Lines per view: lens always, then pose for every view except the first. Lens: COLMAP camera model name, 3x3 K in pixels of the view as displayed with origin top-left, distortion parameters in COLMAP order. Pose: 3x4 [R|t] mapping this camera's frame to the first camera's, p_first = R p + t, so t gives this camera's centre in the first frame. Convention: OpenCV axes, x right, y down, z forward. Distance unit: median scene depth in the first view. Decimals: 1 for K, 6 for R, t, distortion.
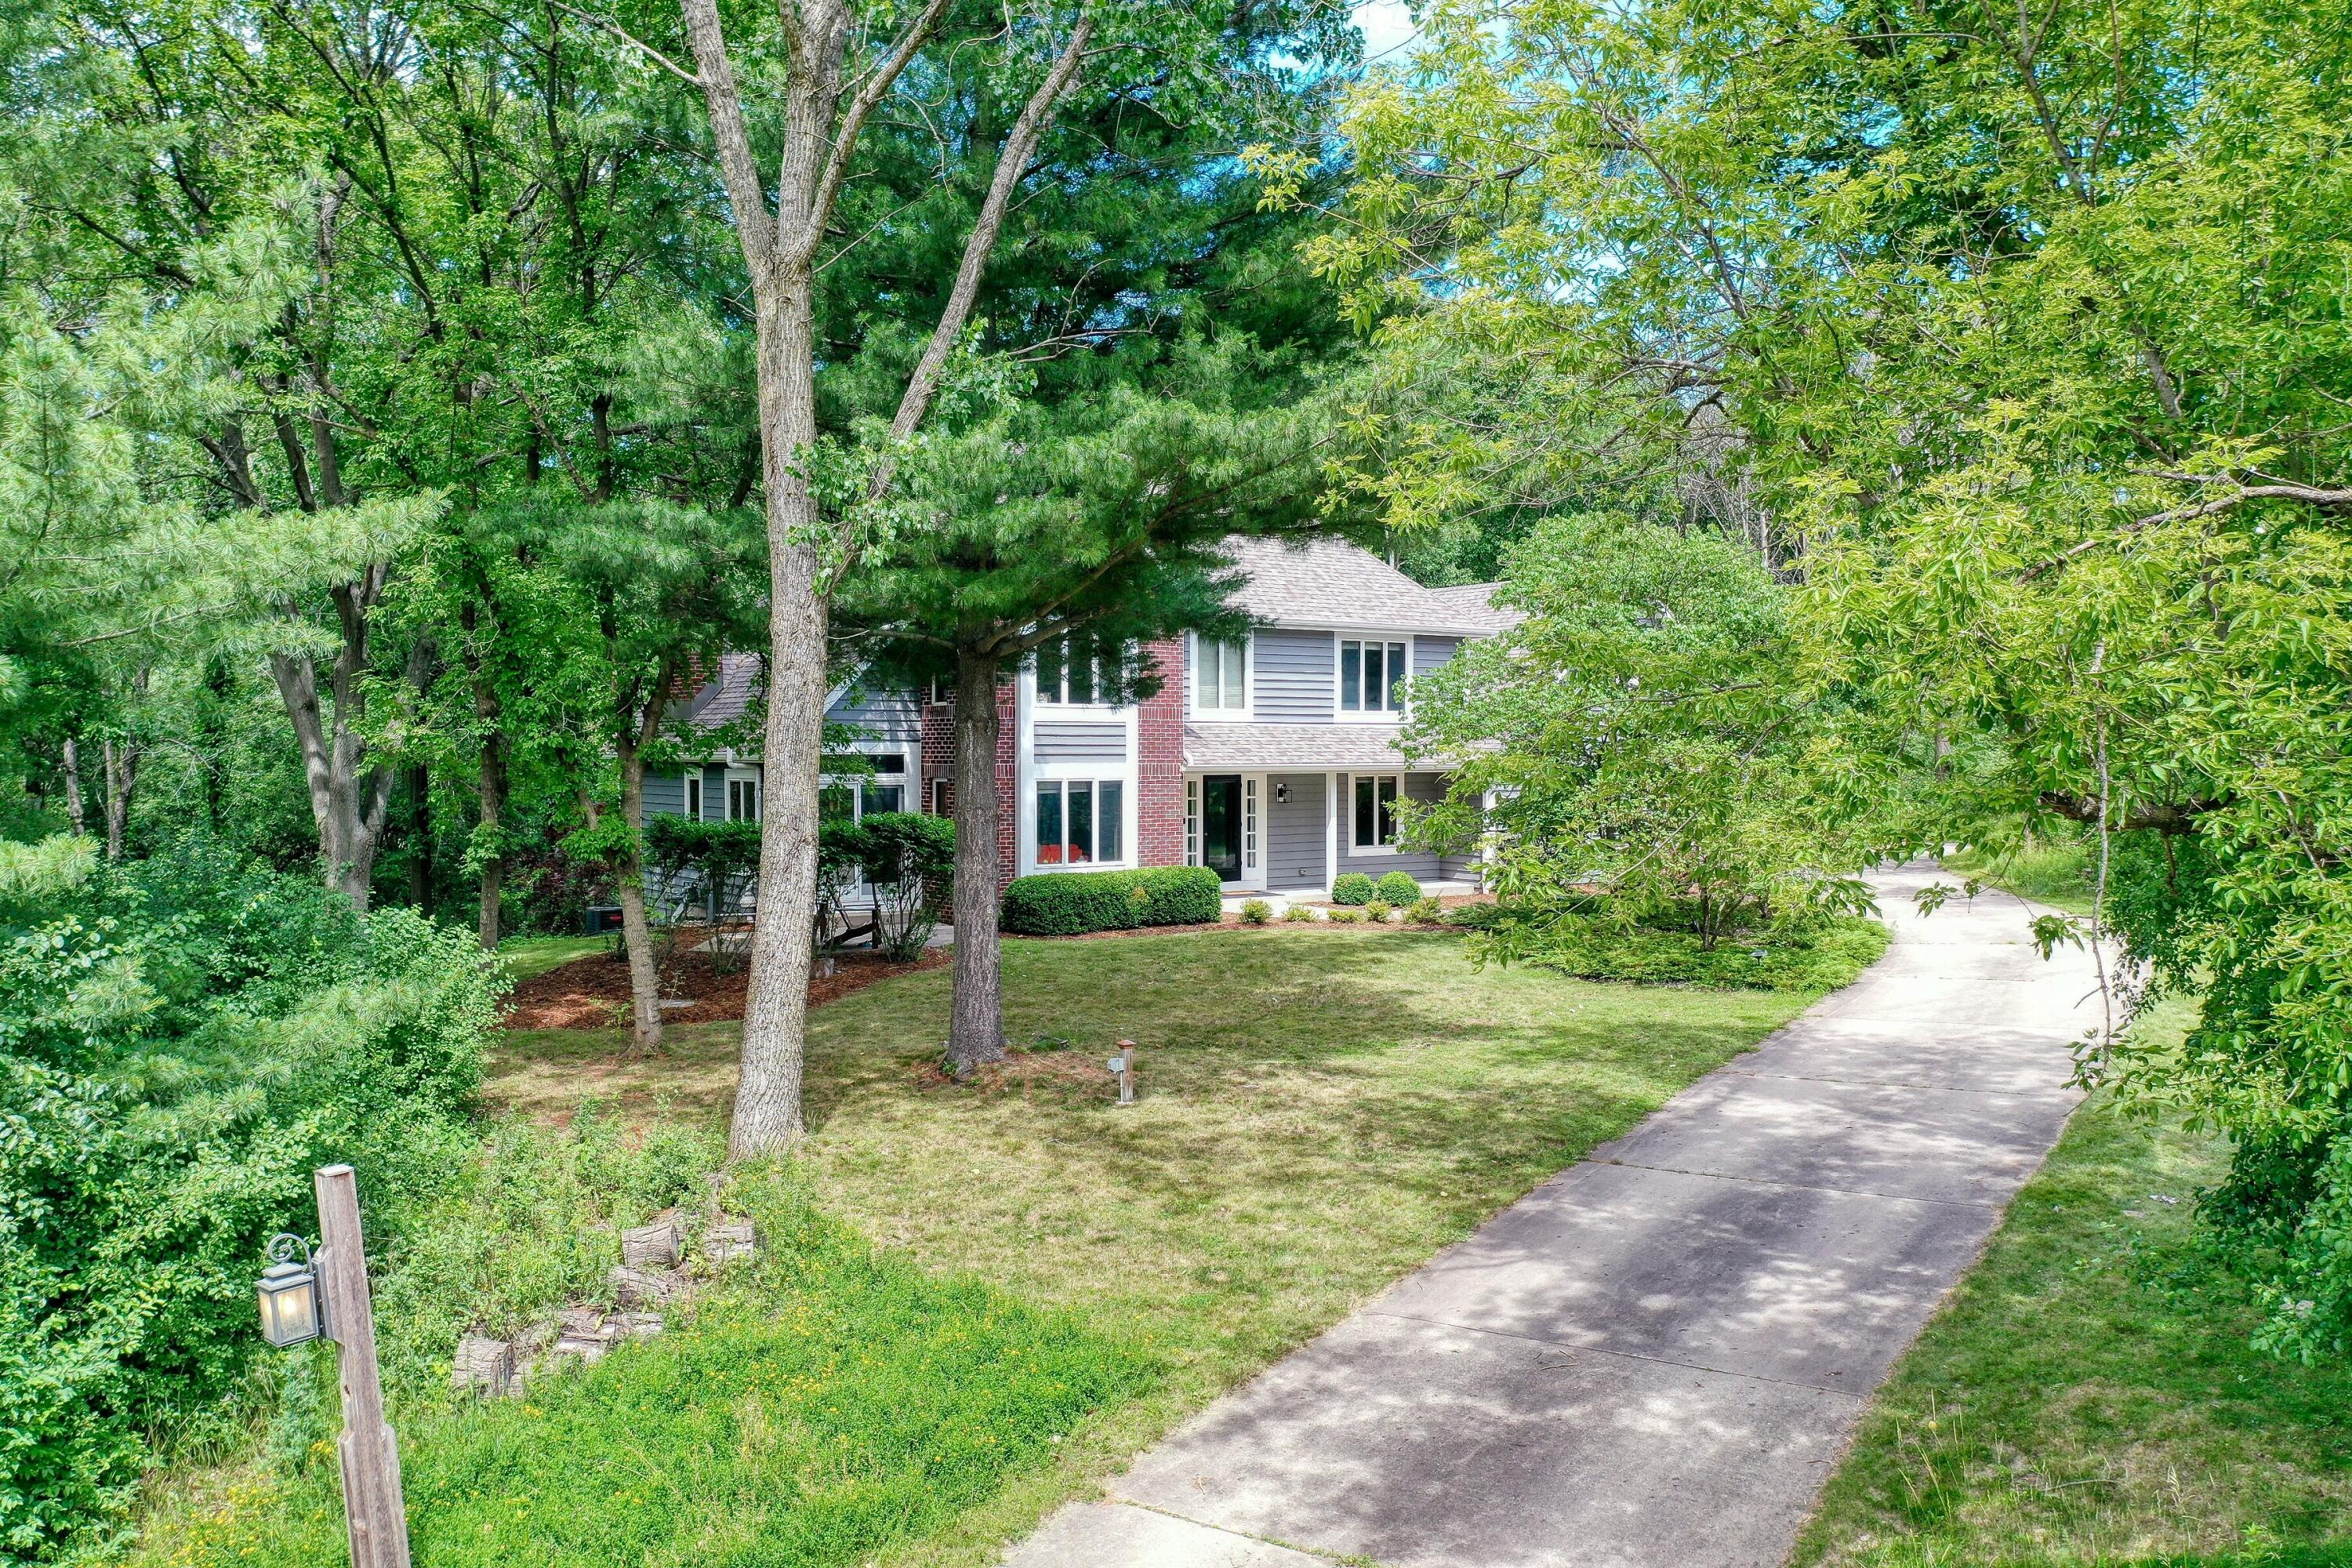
lens RADIAL K [[1854.5, 0, 1165.6], [0, 1854.5, 817.0], [0, 0, 1]] dist [0.000269, 0.005391]
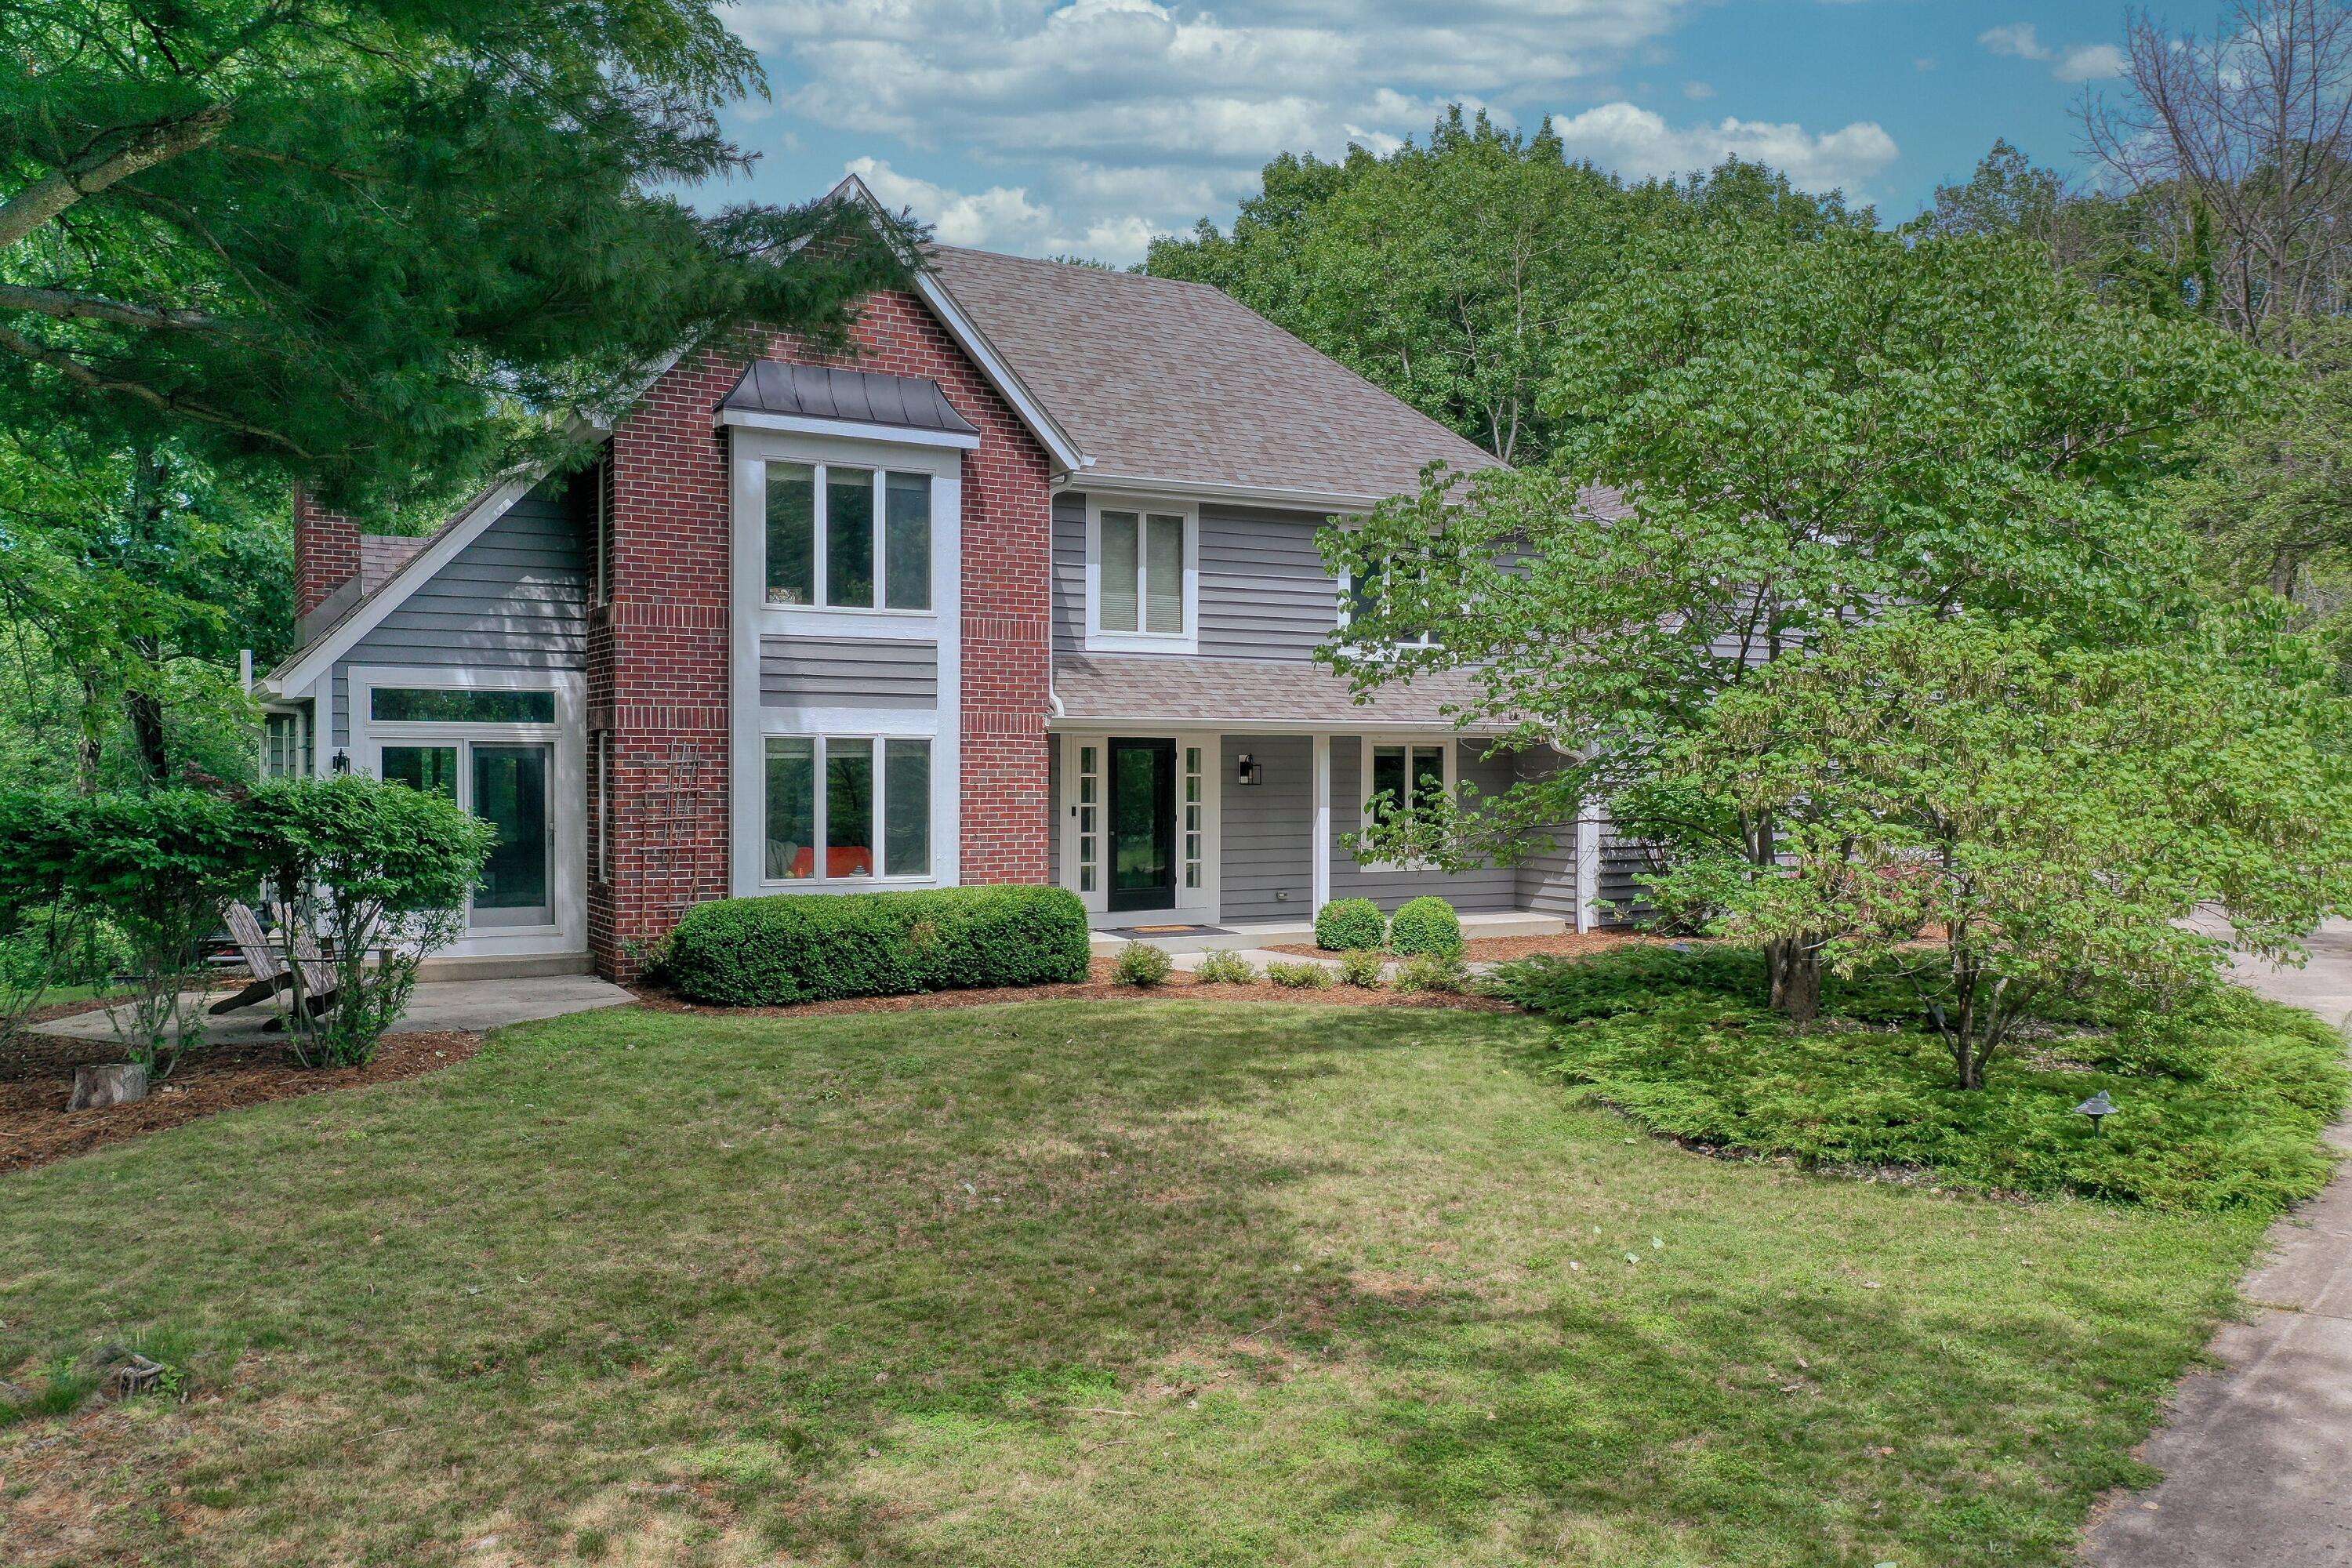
lens RADIAL K [[1854.5, 0, 1165.6], [0, 1854.5, 817.0], [0, 0, 1]] dist [0.000269, 0.005391]
pose [[0.994186, 0.008403, -0.107352, 0.117383], [-0.009124, 0.999939, -0.006219, 0.008469], [0.107293, 0.007162, 0.994202, 0.427270]]
